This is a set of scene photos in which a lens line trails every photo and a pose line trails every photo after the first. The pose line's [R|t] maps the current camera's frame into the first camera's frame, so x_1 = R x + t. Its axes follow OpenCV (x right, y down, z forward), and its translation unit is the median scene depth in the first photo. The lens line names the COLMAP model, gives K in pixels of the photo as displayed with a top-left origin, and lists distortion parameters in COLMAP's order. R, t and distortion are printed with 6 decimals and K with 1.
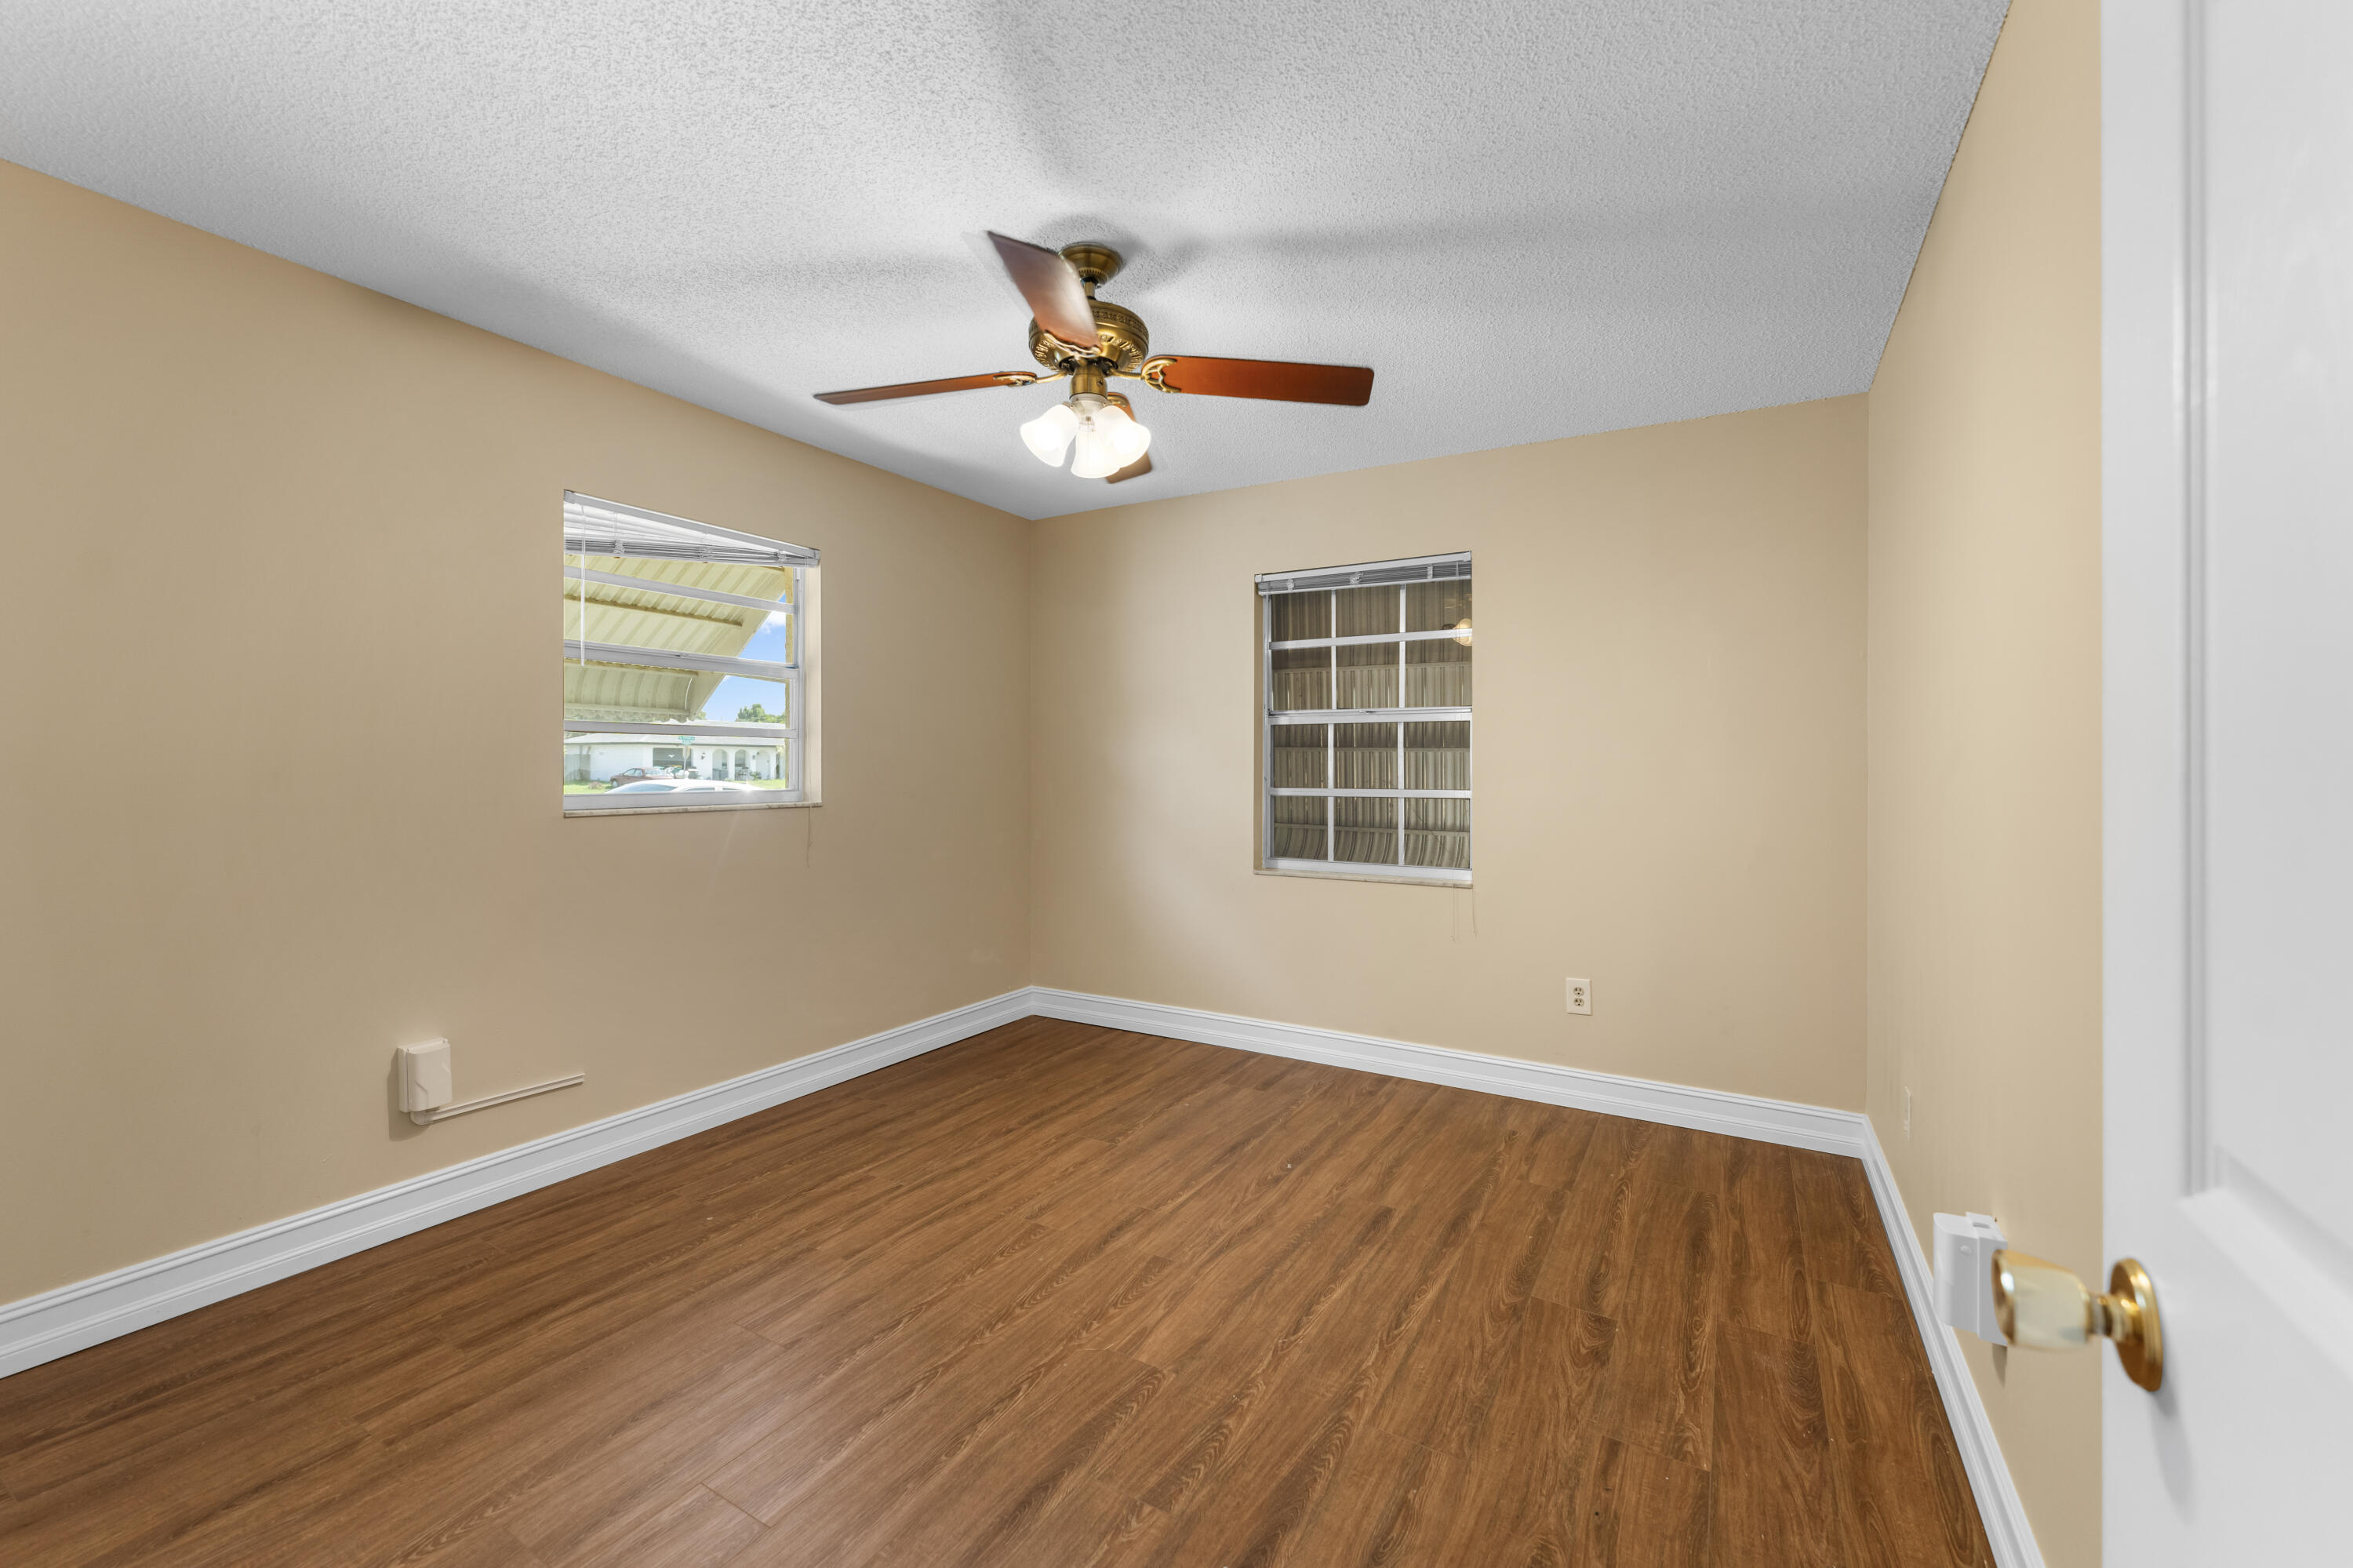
lens RADIAL K [[952.3, 0, 1180.7], [0, 952.3, 739.6], [0, 0, 1]] dist [-0.000561, -0.000216]
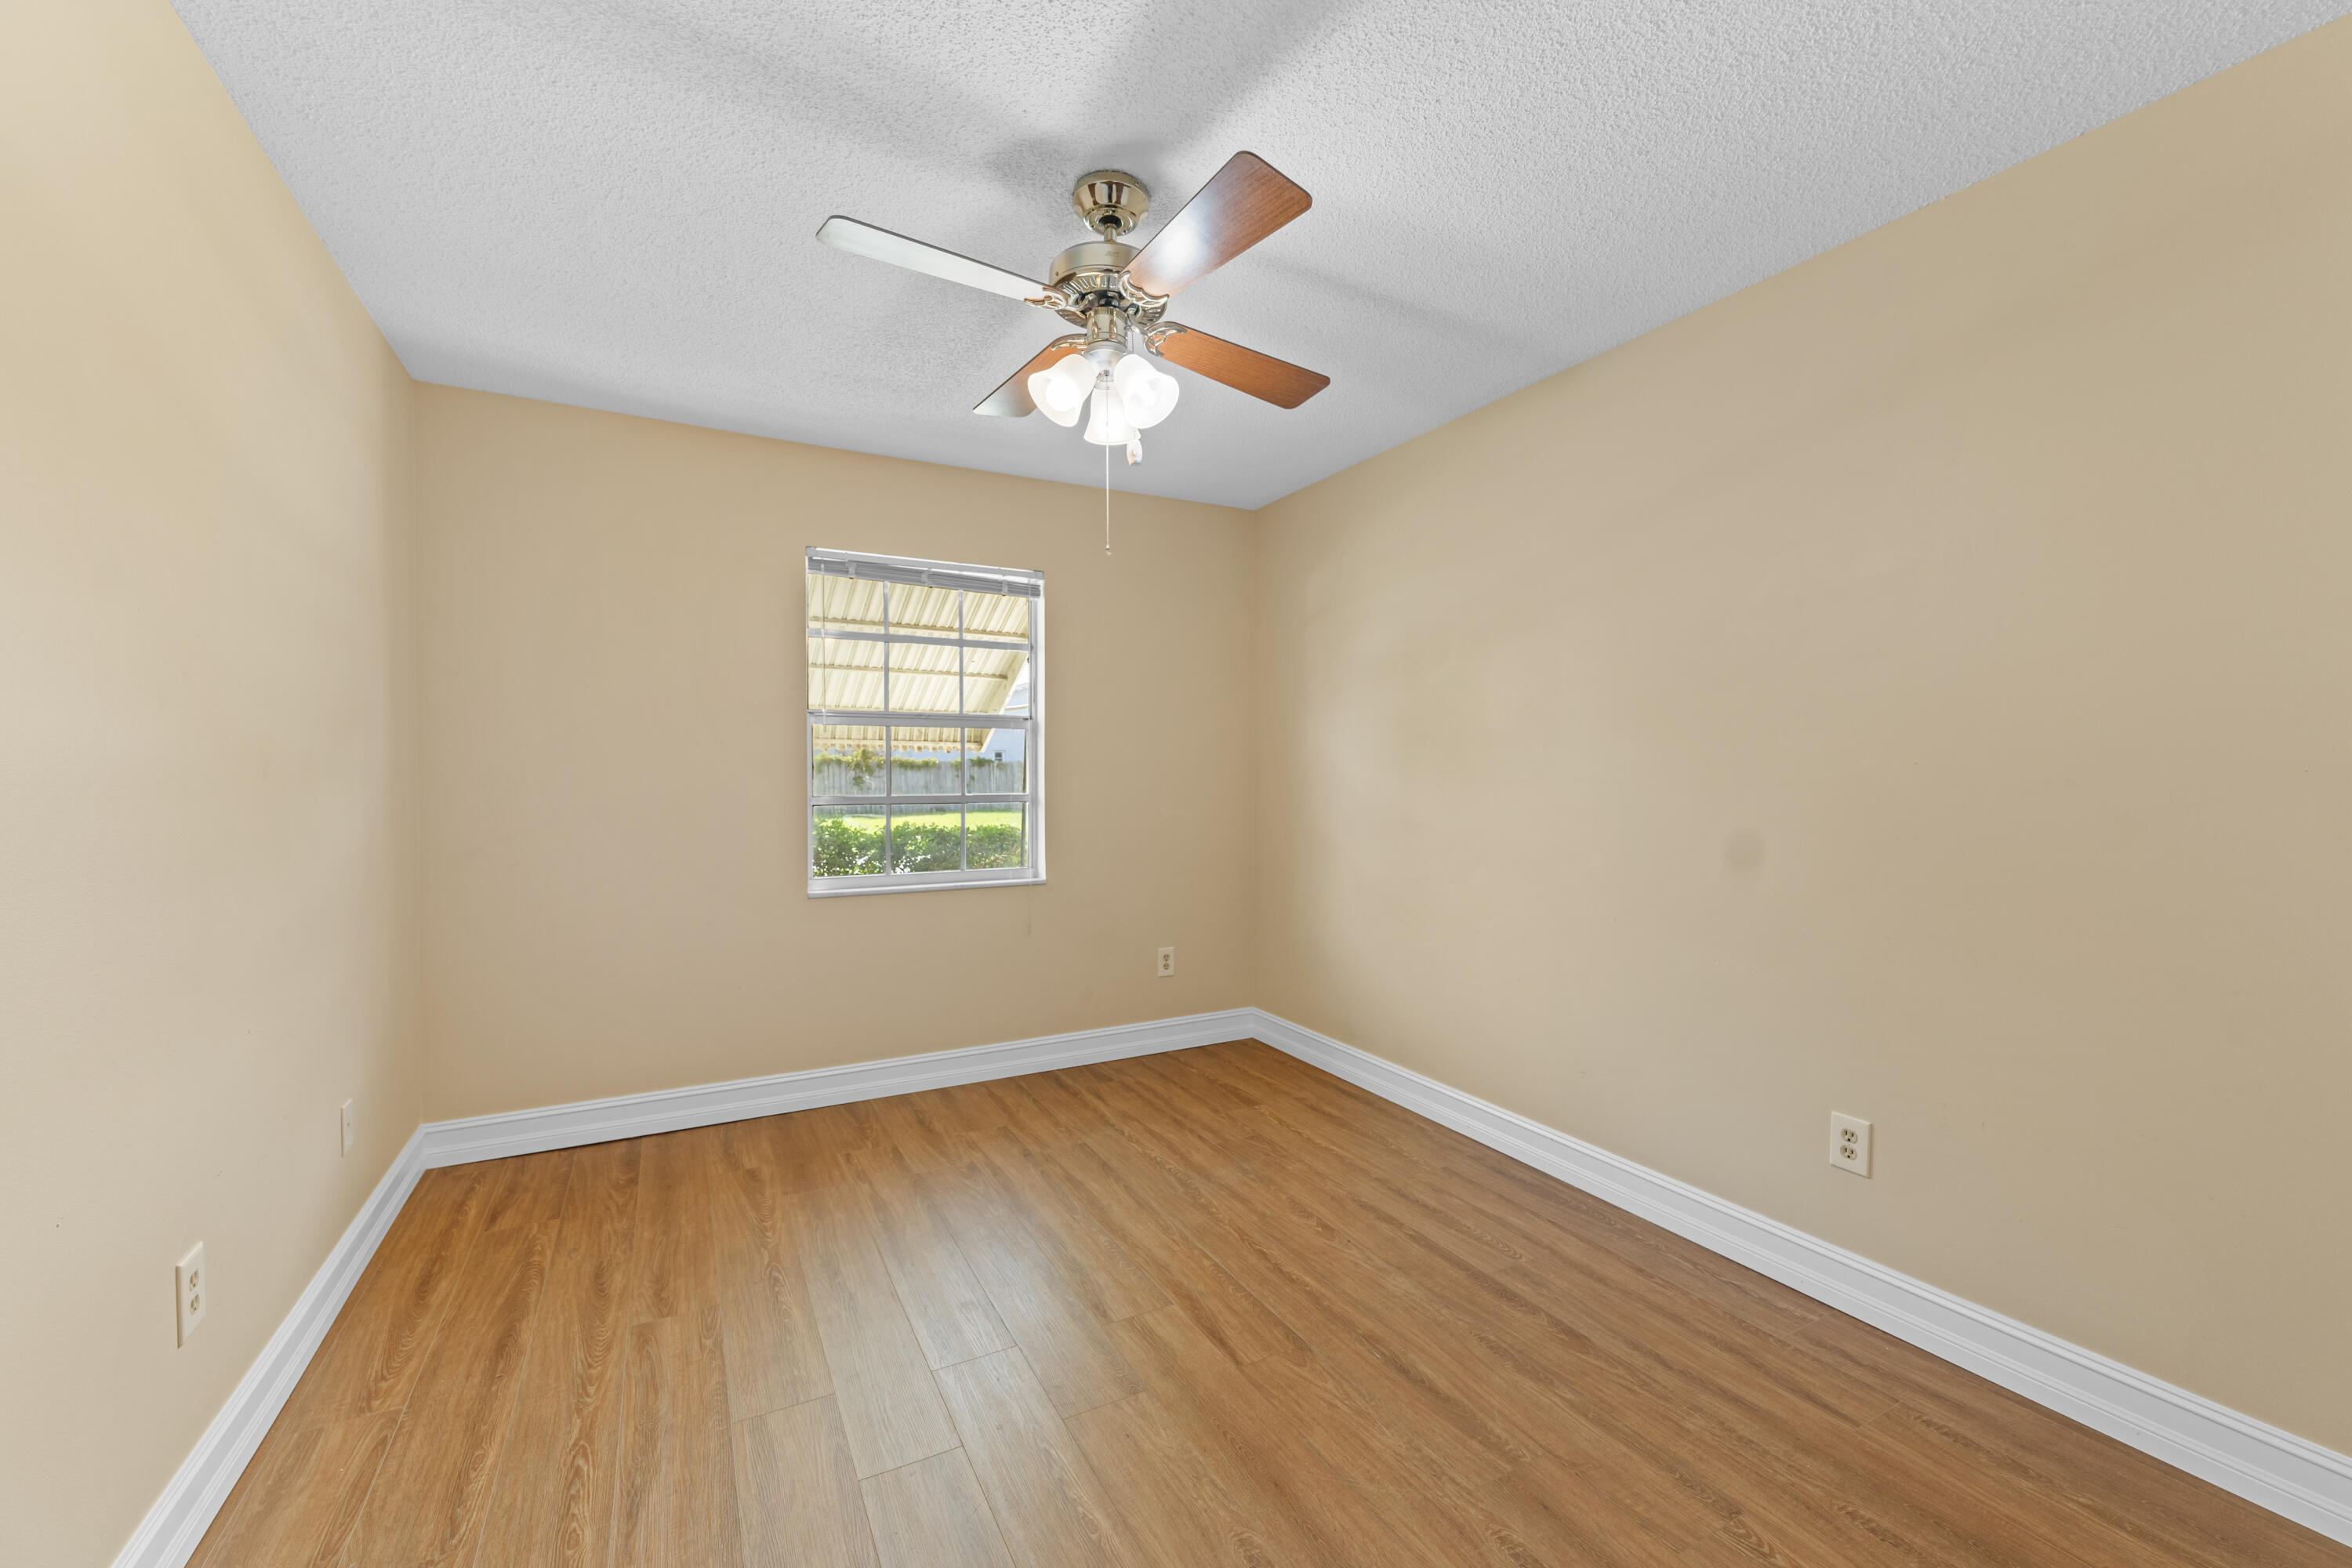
lens RADIAL K [[951.8, 0, 1180.2], [0, 951.8, 739.6], [0, 0, 1]] dist [-0.000561, -0.000216]
pose [[0.522711, 0.014176, 0.852392, -0.550399], [-0.010854, 0.999891, -0.009974, 0.004523], [-0.852441, -0.004038, 0.522808, 0.321727]]
